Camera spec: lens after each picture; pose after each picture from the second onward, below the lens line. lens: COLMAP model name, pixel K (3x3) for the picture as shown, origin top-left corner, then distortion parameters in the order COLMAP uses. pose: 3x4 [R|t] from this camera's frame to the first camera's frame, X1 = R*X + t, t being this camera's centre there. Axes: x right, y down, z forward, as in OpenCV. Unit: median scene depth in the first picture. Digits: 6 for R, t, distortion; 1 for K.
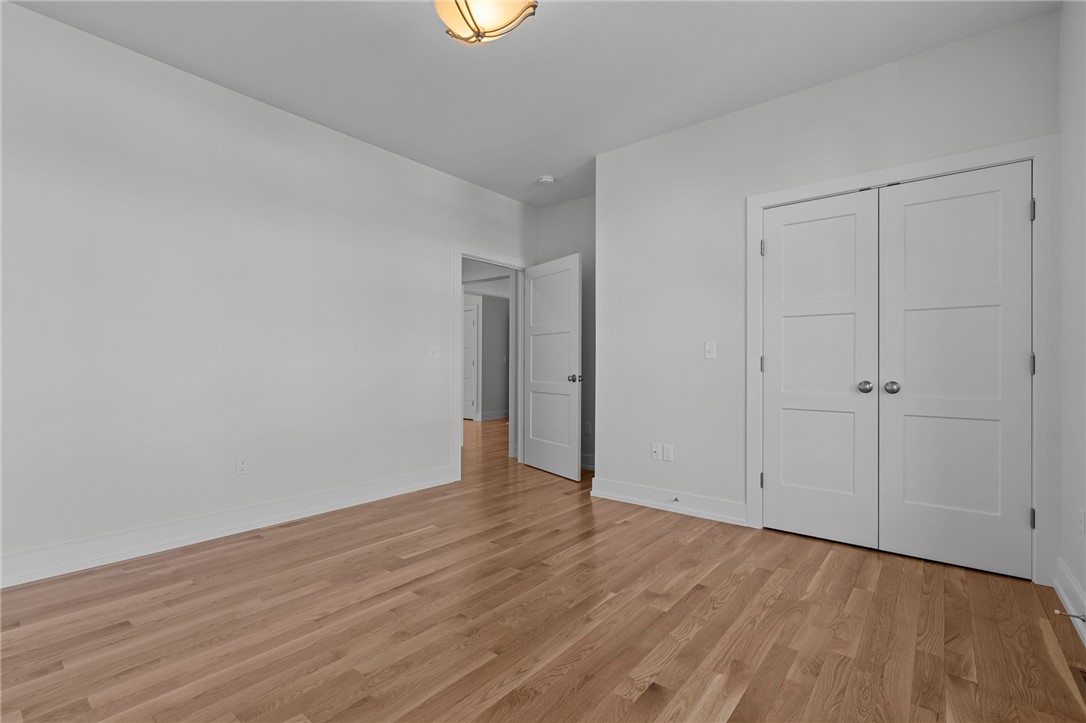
lens RADIAL K [[494.0, 0, 546.2], [0, 494.0, 364.7], [0, 0, 1]] dist [-0.007502, 0.002757]
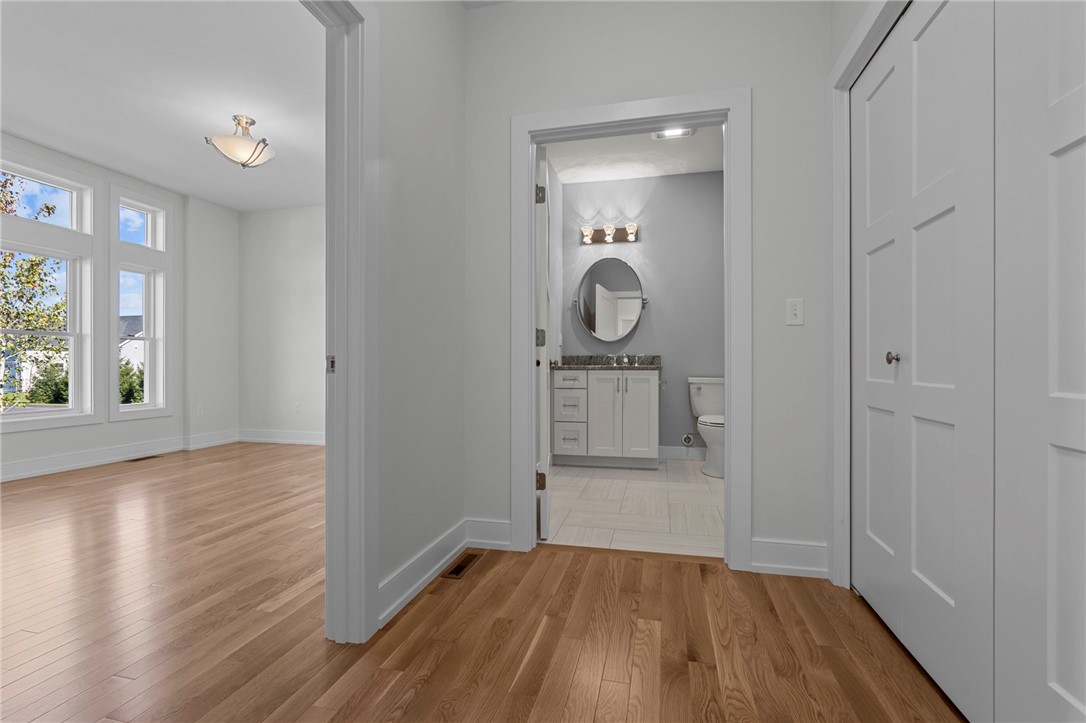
lens RADIAL K [[494.0, 0, 542.0], [0, 494.0, 362.3], [0, 0, 1]] dist [-0.007502, 0.002757]
pose [[-0.902551, -0.003755, -0.430566, -0.262080], [-0.001801, 0.999986, -0.004944, 0.046865], [0.430578, -0.003686, -0.902546, 2.332922]]
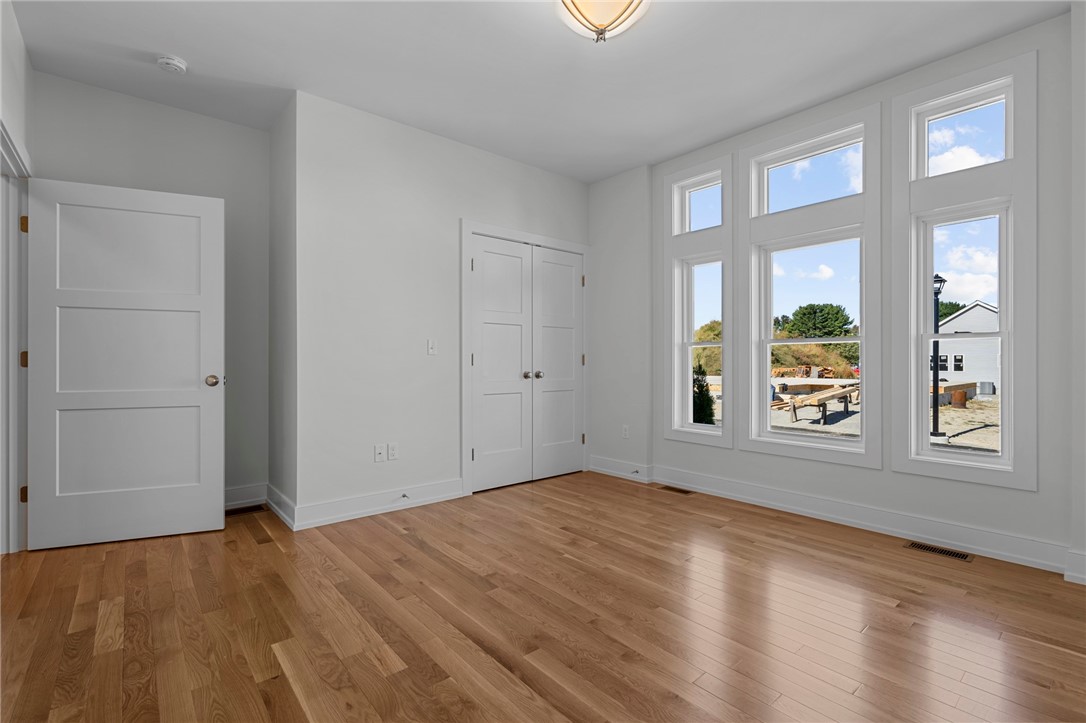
lens RADIAL K [[494.0, 0, 548.9], [0, 494.0, 360.4], [0, 0, 1]] dist [-0.007502, 0.002757]
pose [[0.177654, -0.001073, 0.984092, -0.869231], [-0.001012, 0.999999, 0.001273, -0.001269], [-0.984093, -0.001222, 0.177652, 0.701431]]
